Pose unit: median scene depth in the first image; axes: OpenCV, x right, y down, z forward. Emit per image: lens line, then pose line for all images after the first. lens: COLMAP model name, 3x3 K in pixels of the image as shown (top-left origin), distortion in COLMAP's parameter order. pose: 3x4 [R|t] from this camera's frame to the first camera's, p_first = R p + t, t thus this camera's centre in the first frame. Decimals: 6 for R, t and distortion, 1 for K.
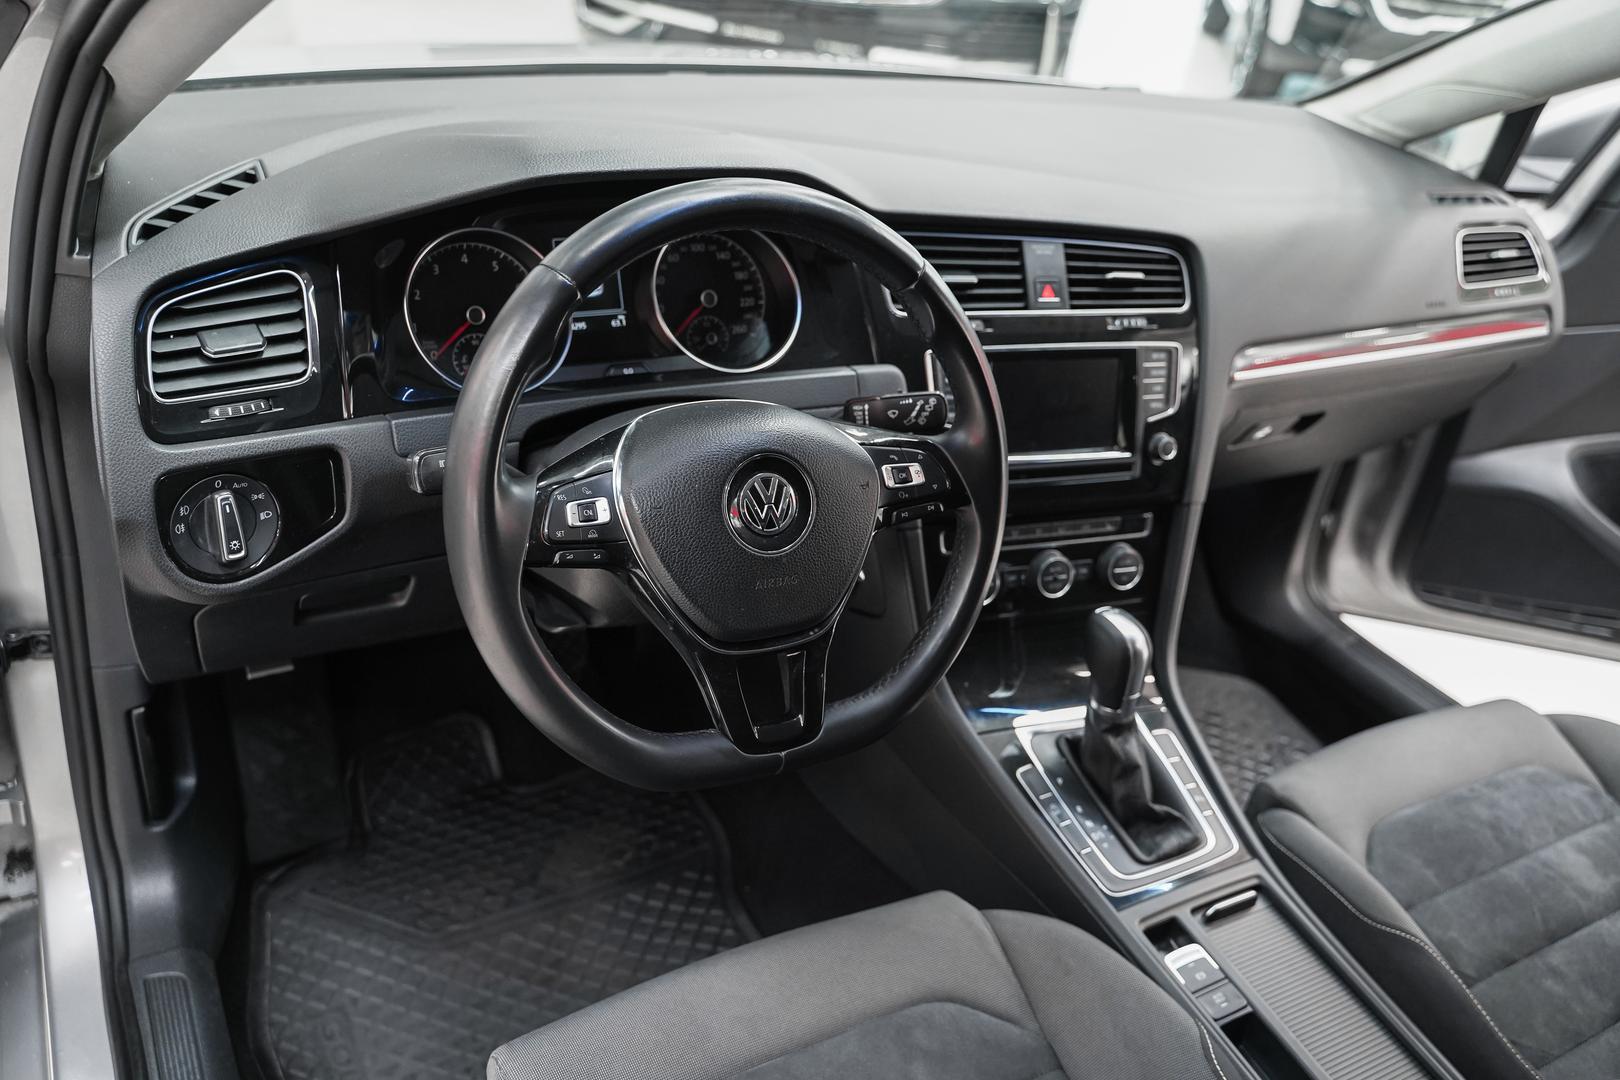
lens RADIAL K [[1302.7, 0, 813.7], [0, 1302.7, 541.2], [0, 0, 1]] dist [-0.025741, 0.020987]
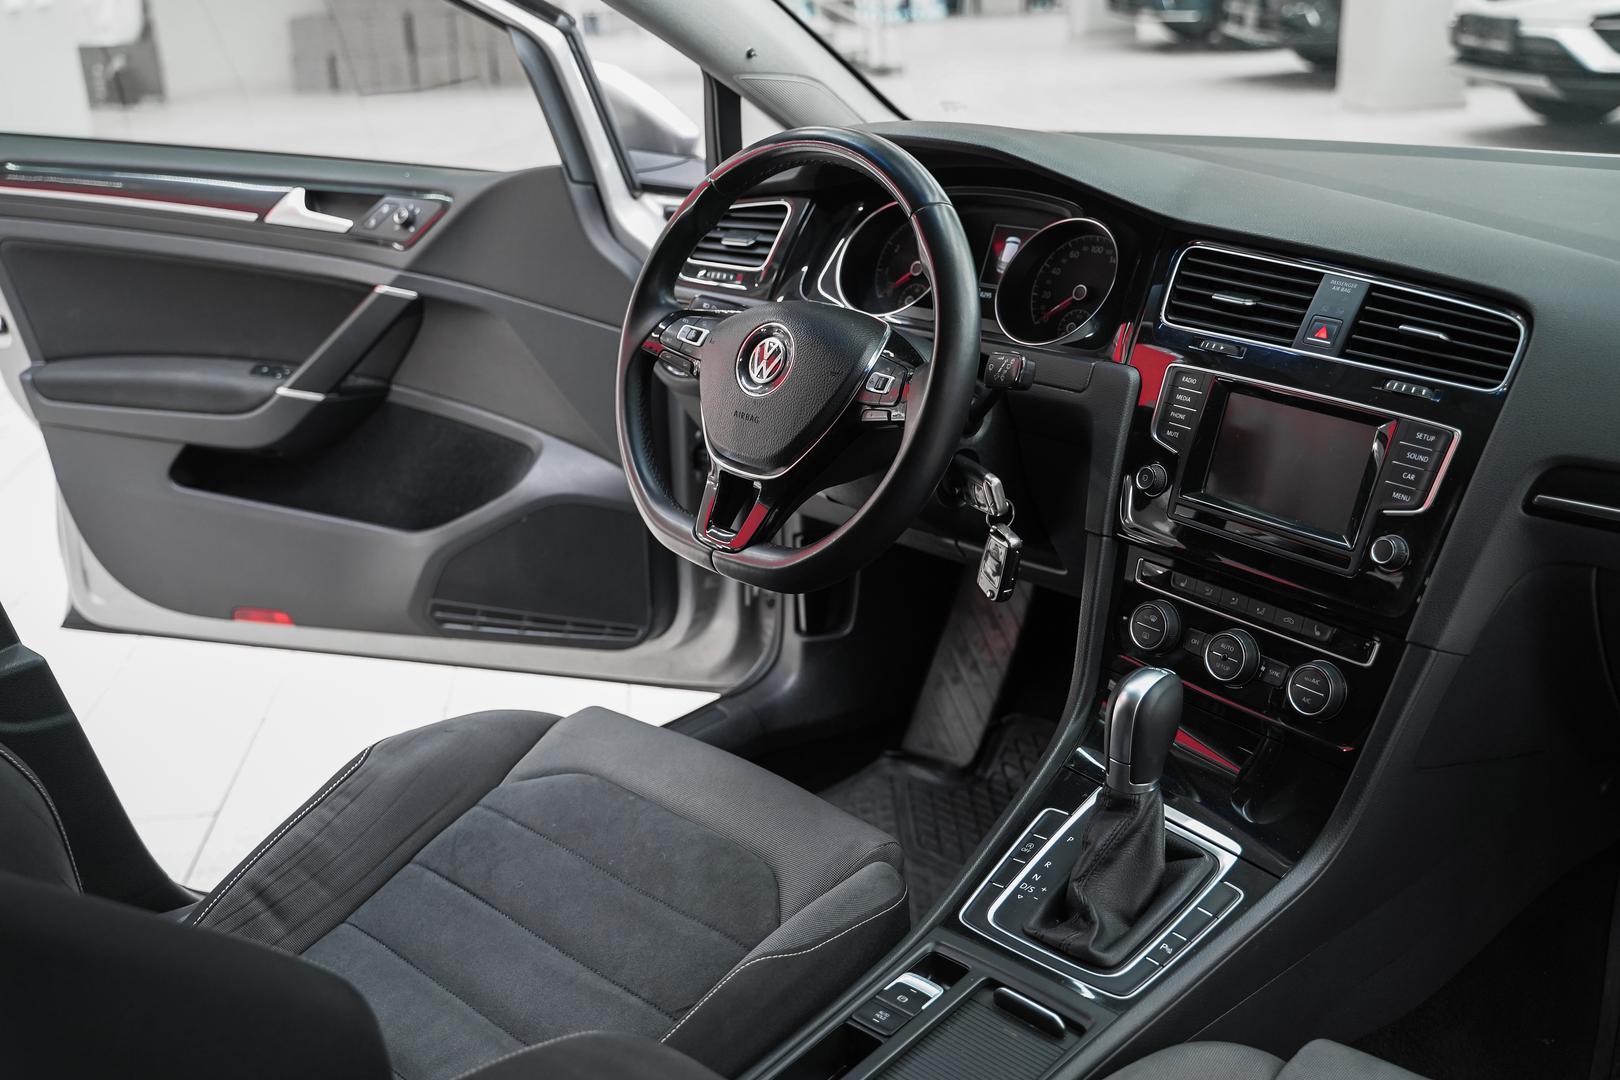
lens RADIAL K [[1647.3, 0, 802.4], [0, 1647.3, 533.1], [0, 0, 1]] dist [0.001947, 0.000000]
pose [[0.273823, 0.205940, -0.939473, 1.102770], [-0.423967, 0.902626, 0.074292, -0.007566], [0.863292, 0.377963, 0.334471, 0.380571]]
